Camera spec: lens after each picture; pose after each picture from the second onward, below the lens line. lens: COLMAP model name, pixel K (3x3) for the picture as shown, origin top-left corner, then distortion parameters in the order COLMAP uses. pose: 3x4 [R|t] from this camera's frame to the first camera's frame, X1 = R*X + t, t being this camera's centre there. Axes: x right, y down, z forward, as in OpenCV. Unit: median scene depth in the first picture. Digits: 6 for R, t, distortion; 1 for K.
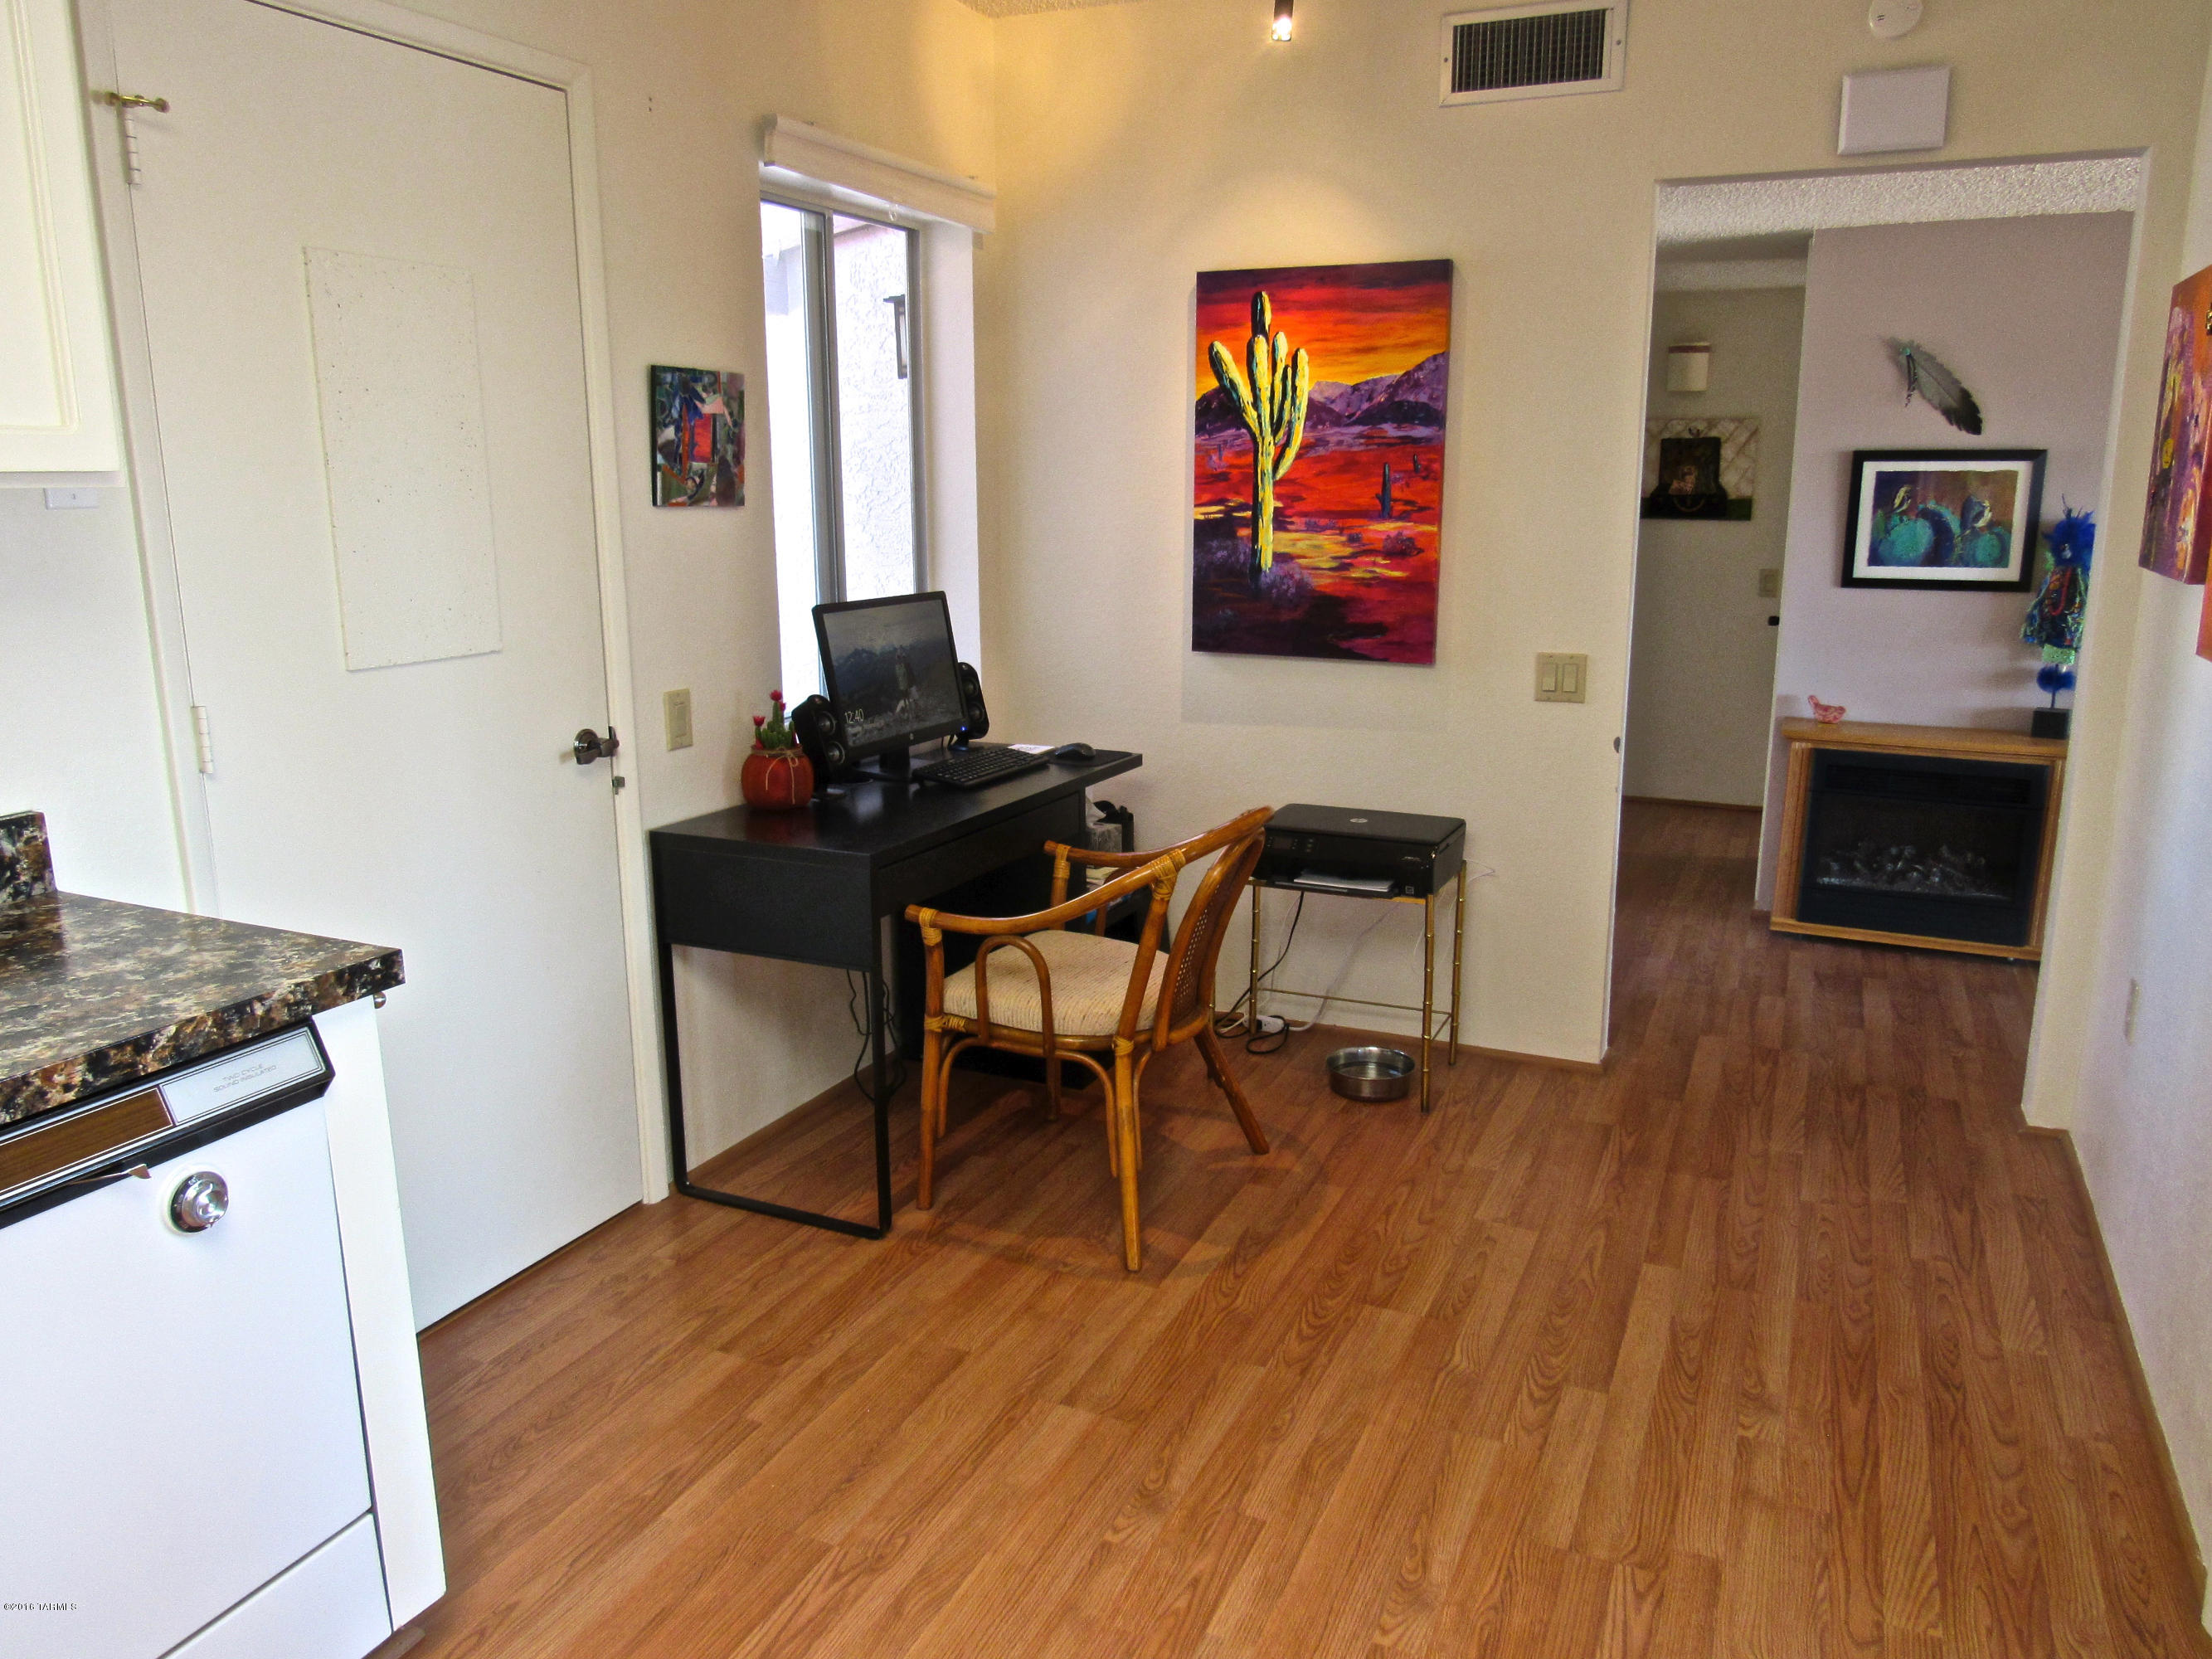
lens RADIAL K [[1571.8, 0, 1106.8], [0, 1571.8, 822.2], [0, 0, 1]] dist [-0.040690, 0.012045]
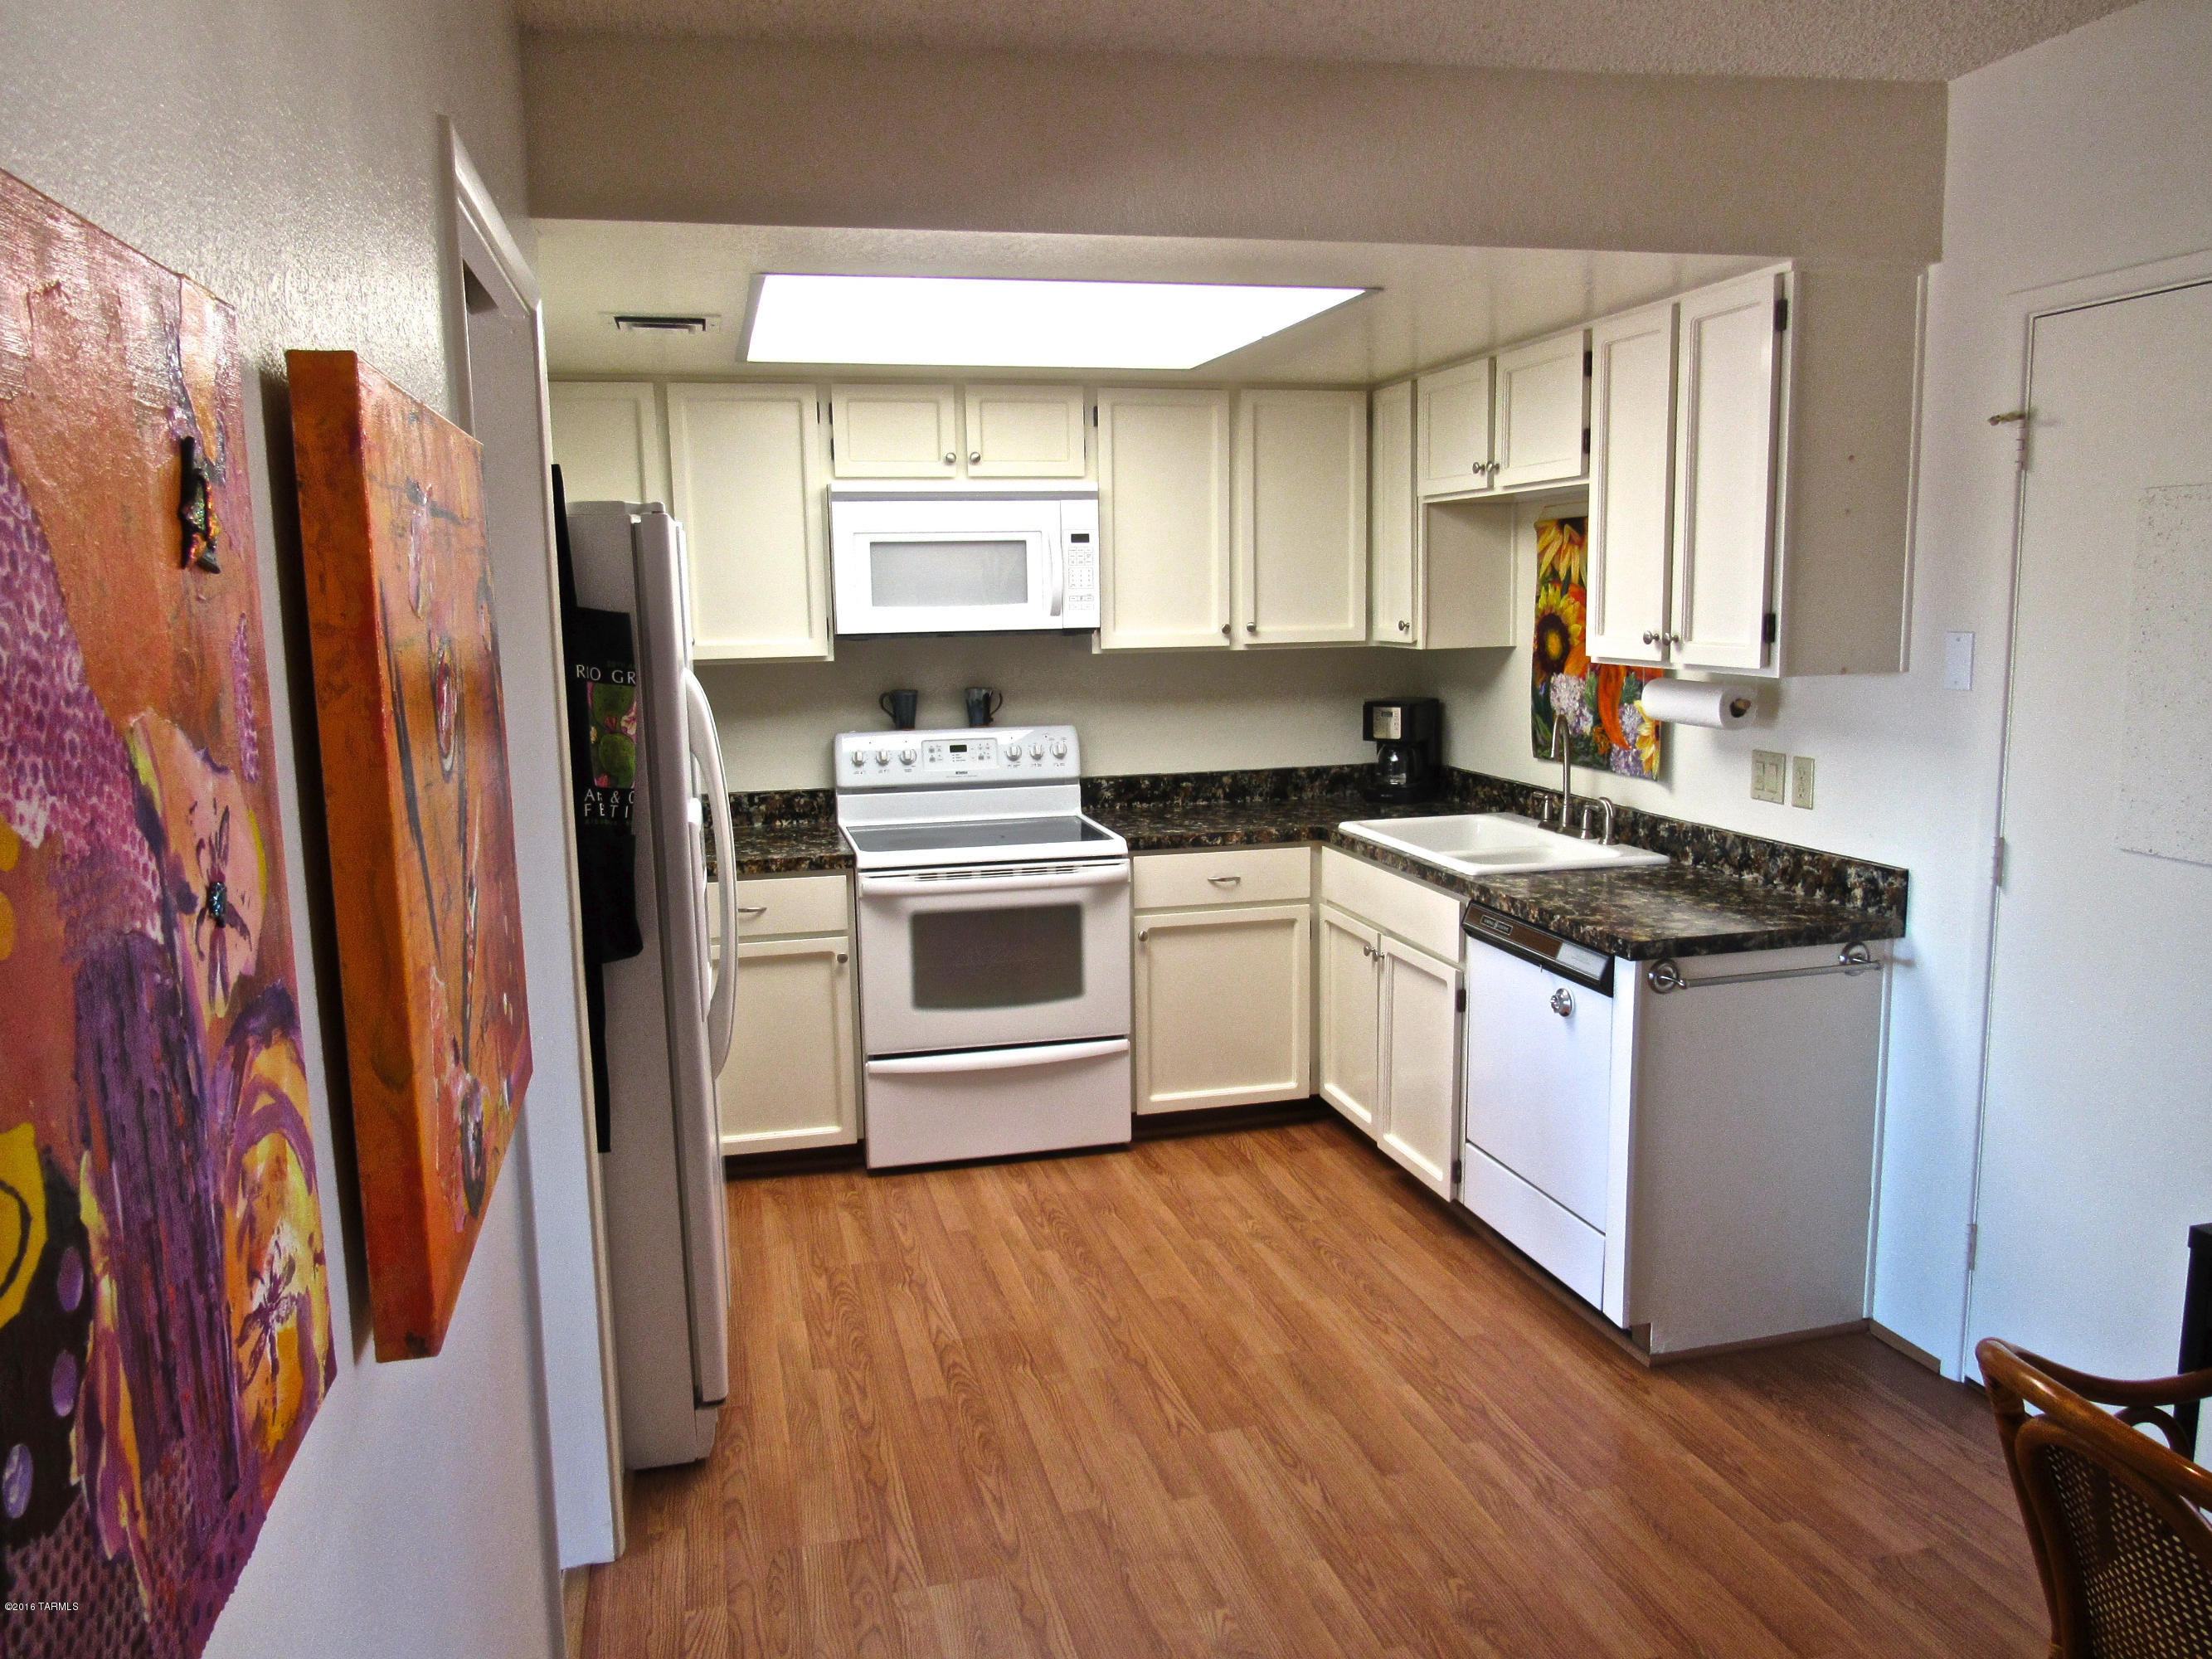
lens RADIAL K [[1571.8, 0, 1106.5], [0, 1571.8, 827.9], [0, 0, 1]] dist [-0.040690, 0.012045]
pose [[-0.773838, 0.115016, -0.622853, 1.184051], [-0.114110, 0.941968, 0.315714, -0.574759], [0.623020, 0.315385, -0.715806, 2.008231]]
